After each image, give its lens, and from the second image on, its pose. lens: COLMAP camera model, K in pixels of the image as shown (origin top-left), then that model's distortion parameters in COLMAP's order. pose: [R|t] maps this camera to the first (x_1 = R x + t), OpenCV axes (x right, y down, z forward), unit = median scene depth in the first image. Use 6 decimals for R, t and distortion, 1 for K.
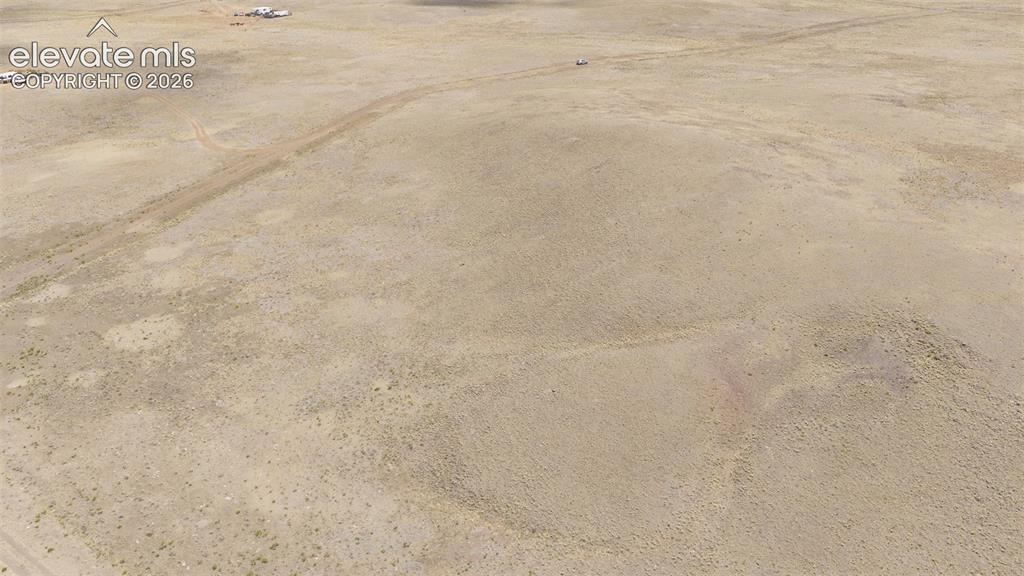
lens RADIAL K [[844.7, 0, 511.4], [0, 844.7, 281.9], [0, 0, 1]] dist [0.029038, -0.060346]
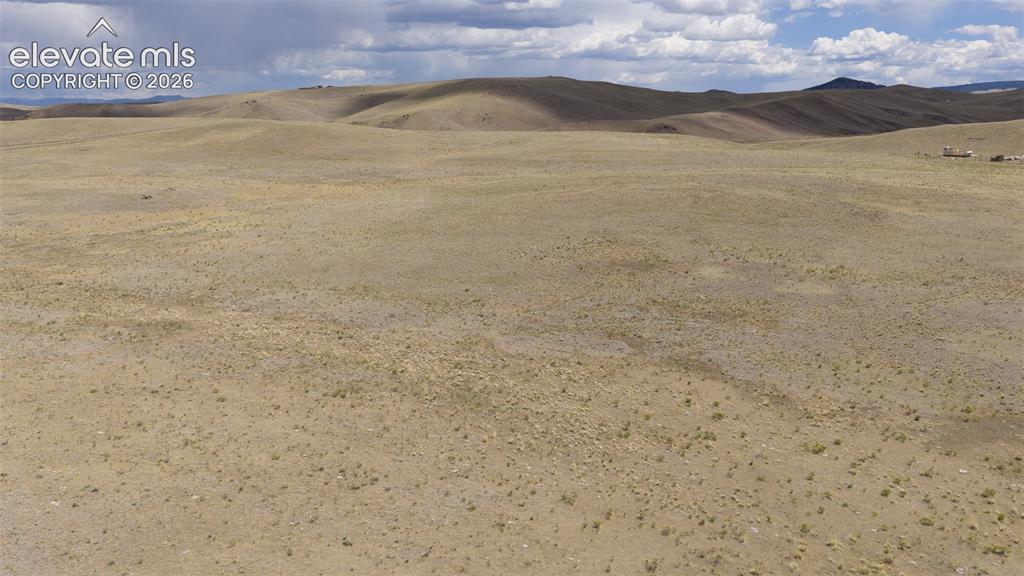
lens RADIAL K [[844.7, 0, 518.4], [0, 844.7, 287.3], [0, 0, 1]] dist [0.029038, -0.060346]
pose [[0.984105, 0.039160, -0.173219, 0.435245], [-0.076126, 0.974247, -0.212246, -0.601068], [0.160446, 0.222059, 0.961742, 1.893664]]
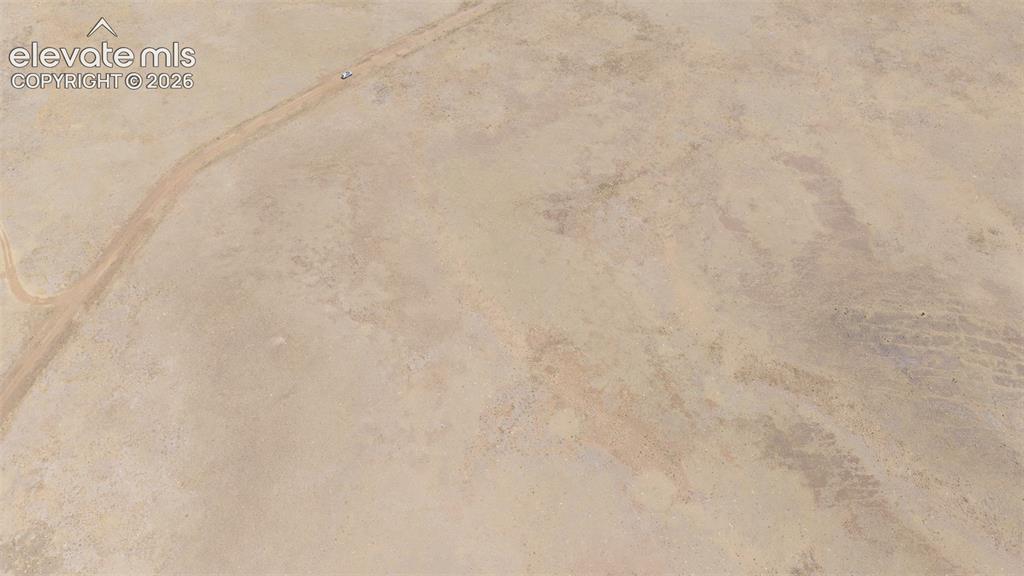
lens RADIAL K [[844.7, 0, 511.0], [0, 844.7, 290.1], [0, 0, 1]] dist [0.029038, -0.060346]
pose [[0.997820, -0.058698, 0.030158, 0.440022], [0.037349, 0.879067, 0.475233, -0.942164], [-0.054406, -0.473071, 0.879343, -0.197677]]
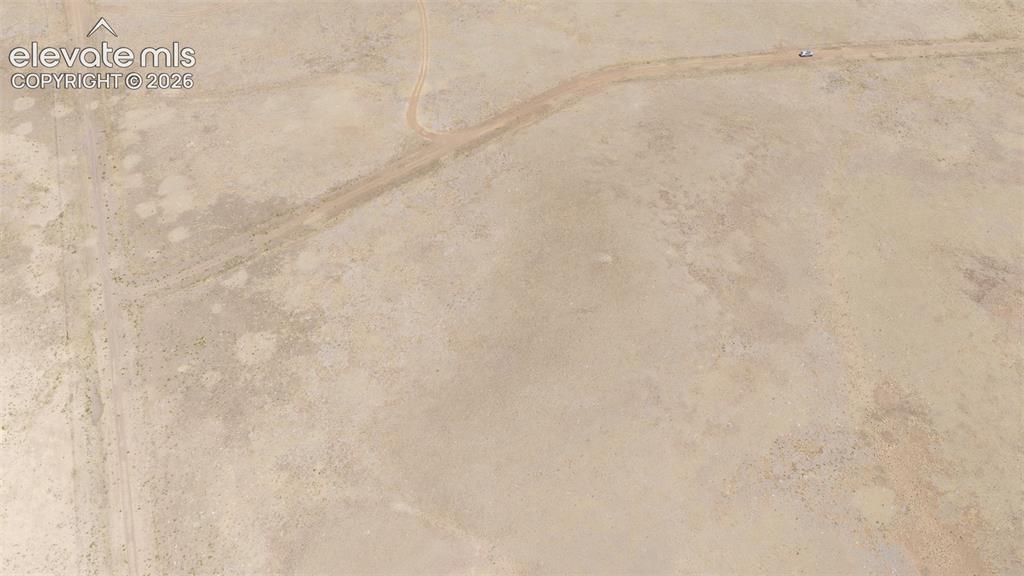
lens RADIAL K [[844.7, 0, 513.1], [0, 844.7, 286.4], [0, 0, 1]] dist [0.029038, -0.060346]
pose [[0.850820, 0.389962, -0.352186, 0.437915], [-0.208637, 0.865861, 0.454703, -0.716889], [0.482261, -0.313391, 0.818053, -0.096344]]
